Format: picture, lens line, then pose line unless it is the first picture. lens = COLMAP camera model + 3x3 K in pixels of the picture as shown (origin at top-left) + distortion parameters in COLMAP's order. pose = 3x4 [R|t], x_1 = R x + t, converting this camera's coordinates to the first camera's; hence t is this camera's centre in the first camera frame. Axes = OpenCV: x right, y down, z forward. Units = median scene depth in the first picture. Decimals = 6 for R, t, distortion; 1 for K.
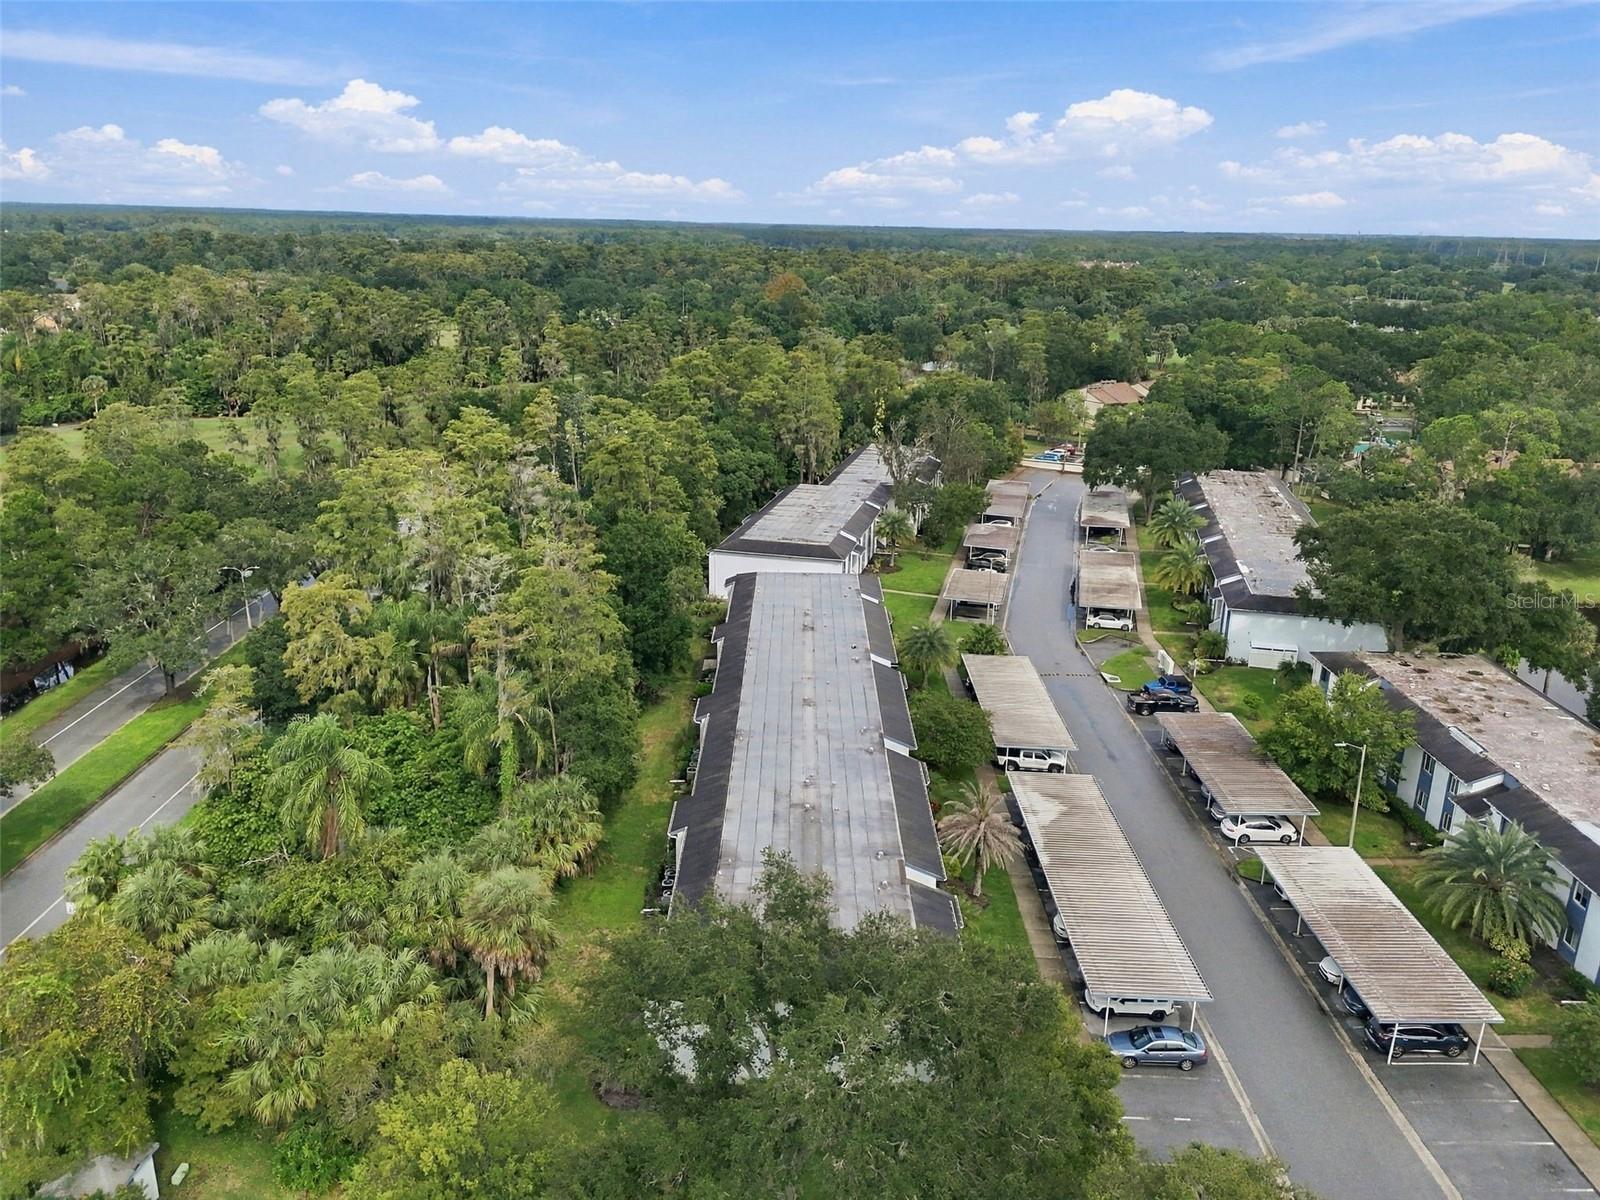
lens RADIAL K [[1178.9, 0, 810.7], [0, 1178.9, 597.3], [0, 0, 1]] dist [0.098480, -0.116605]
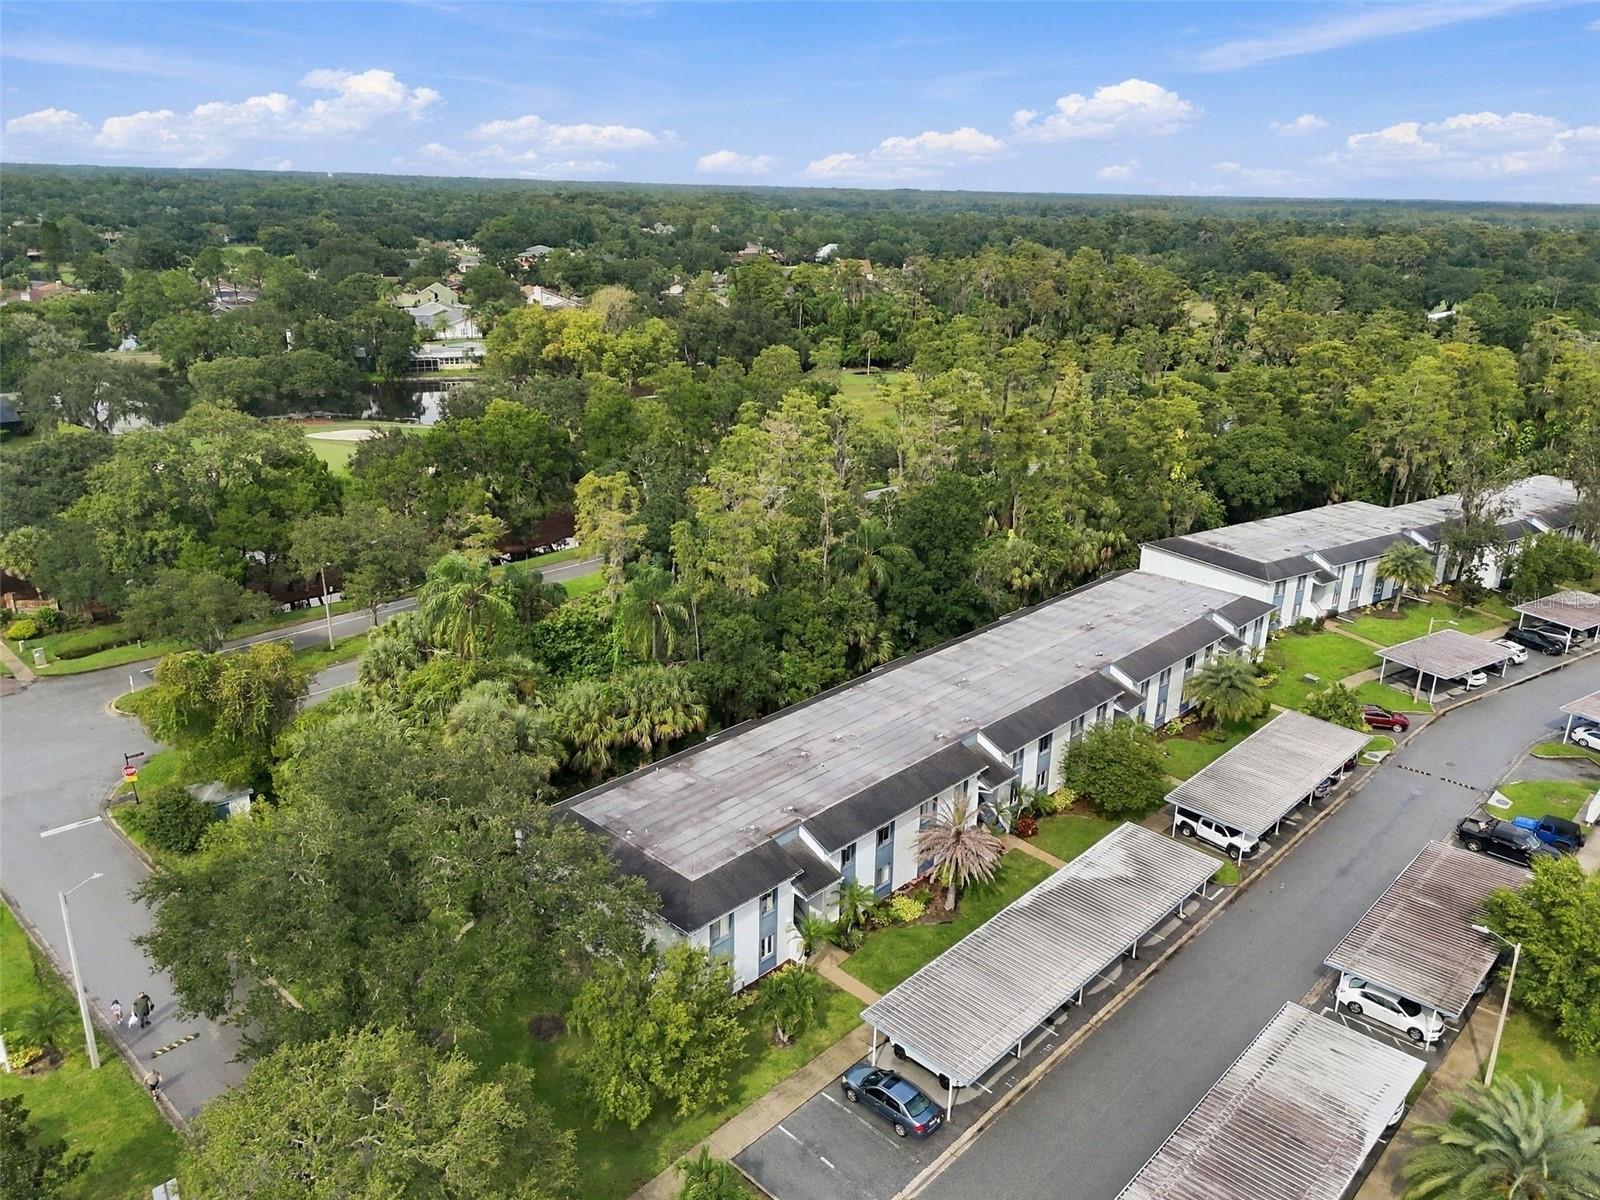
lens RADIAL K [[1178.9, 0, 810.7], [0, 1178.9, 597.3], [0, 0, 1]] dist [0.098480, -0.116605]
pose [[0.725986, 0.221633, -0.651017, 0.504308], [-0.214008, 0.972451, 0.092410, -0.042353], [0.653563, 0.072235, 0.753417, 0.168190]]
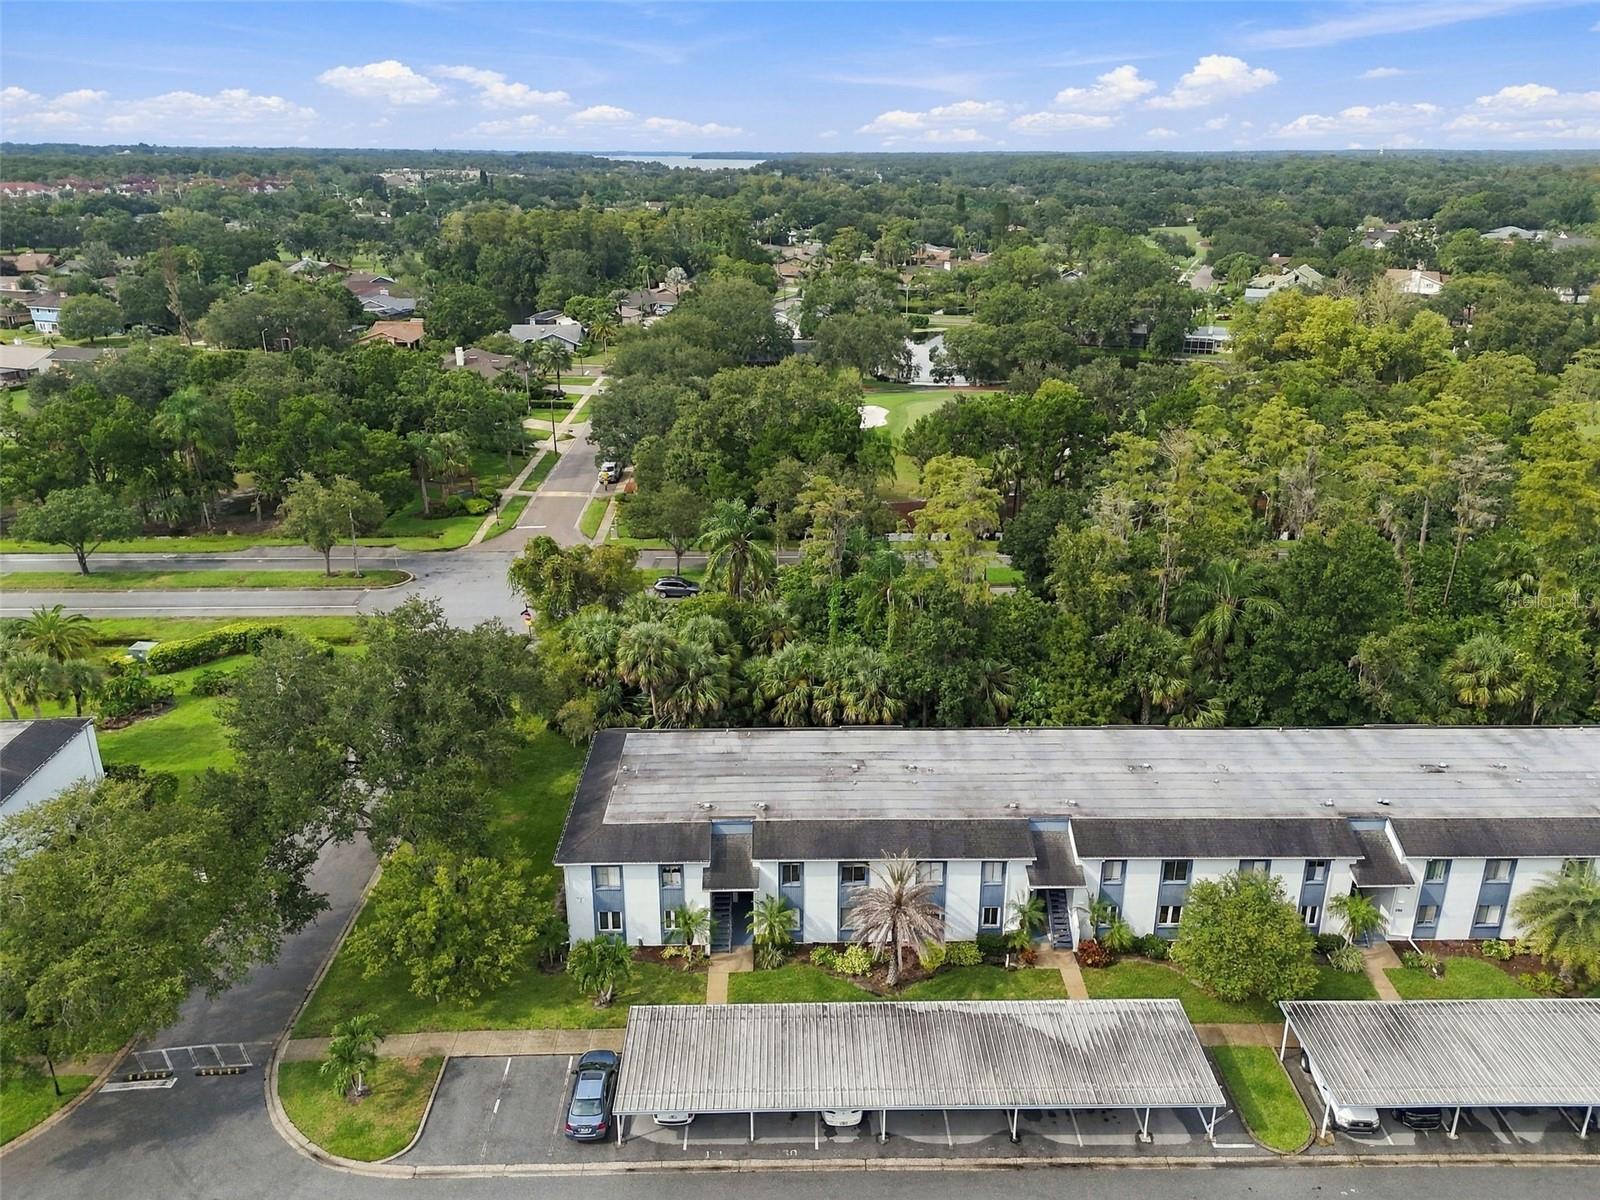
lens RADIAL K [[1178.9, 0, 810.7], [0, 1178.9, 597.3], [0, 0, 1]] dist [0.098480, -0.116605]
pose [[0.018904, 0.333385, -0.942601, 0.675924], [-0.304377, 0.899939, 0.312192, -0.187757], [0.952364, 0.281005, 0.118487, 0.634778]]
